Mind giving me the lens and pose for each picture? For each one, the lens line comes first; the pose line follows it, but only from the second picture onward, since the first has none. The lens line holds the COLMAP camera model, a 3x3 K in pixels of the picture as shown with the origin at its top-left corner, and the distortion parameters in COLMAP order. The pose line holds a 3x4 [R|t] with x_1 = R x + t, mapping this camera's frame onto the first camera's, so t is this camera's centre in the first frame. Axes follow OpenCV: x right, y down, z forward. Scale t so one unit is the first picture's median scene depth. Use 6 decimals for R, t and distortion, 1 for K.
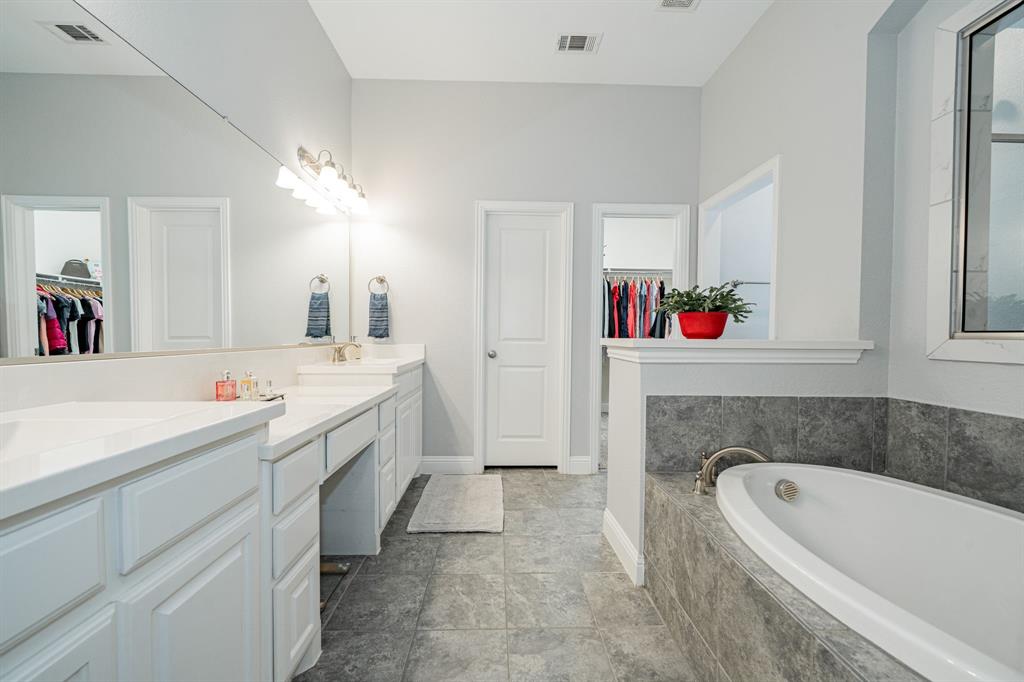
lens RADIAL K [[393.0, 0, 509.5], [0, 393.0, 344.6], [0, 0, 1]] dist [-0.002879, -0.000054]
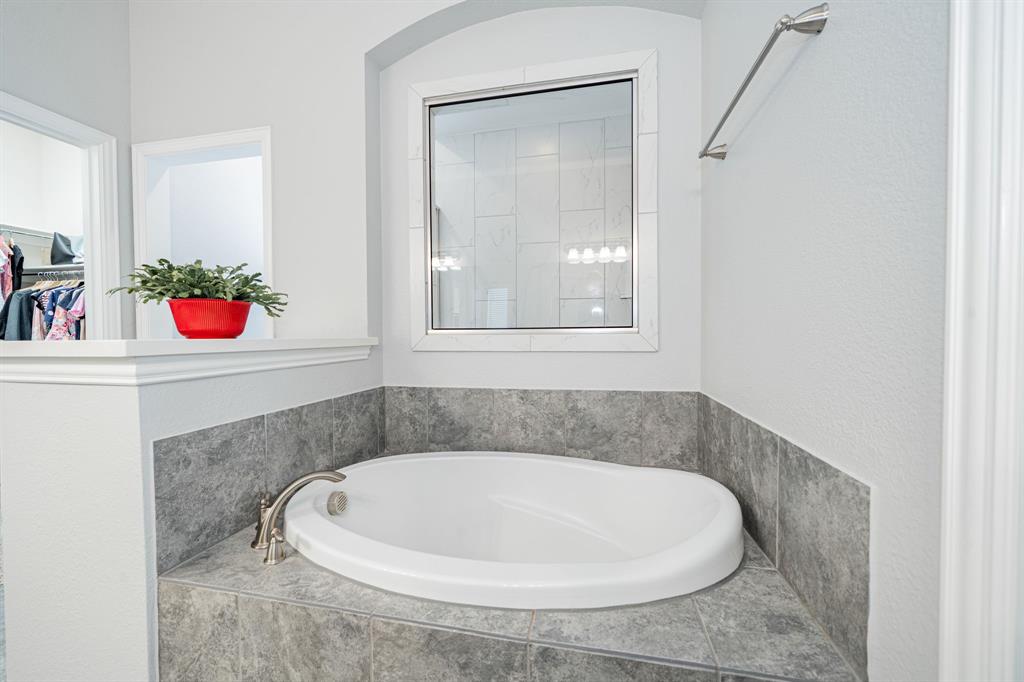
lens RADIAL K [[393.0, 0, 509.5], [0, 393.0, 344.6], [0, 0, 1]] dist [-0.002879, -0.000054]
pose [[0.239470, -0.033719, 0.970318, -0.066339], [0.030888, 0.999155, 0.027099, -0.007542], [-0.970412, 0.023482, 0.240309, 0.368202]]
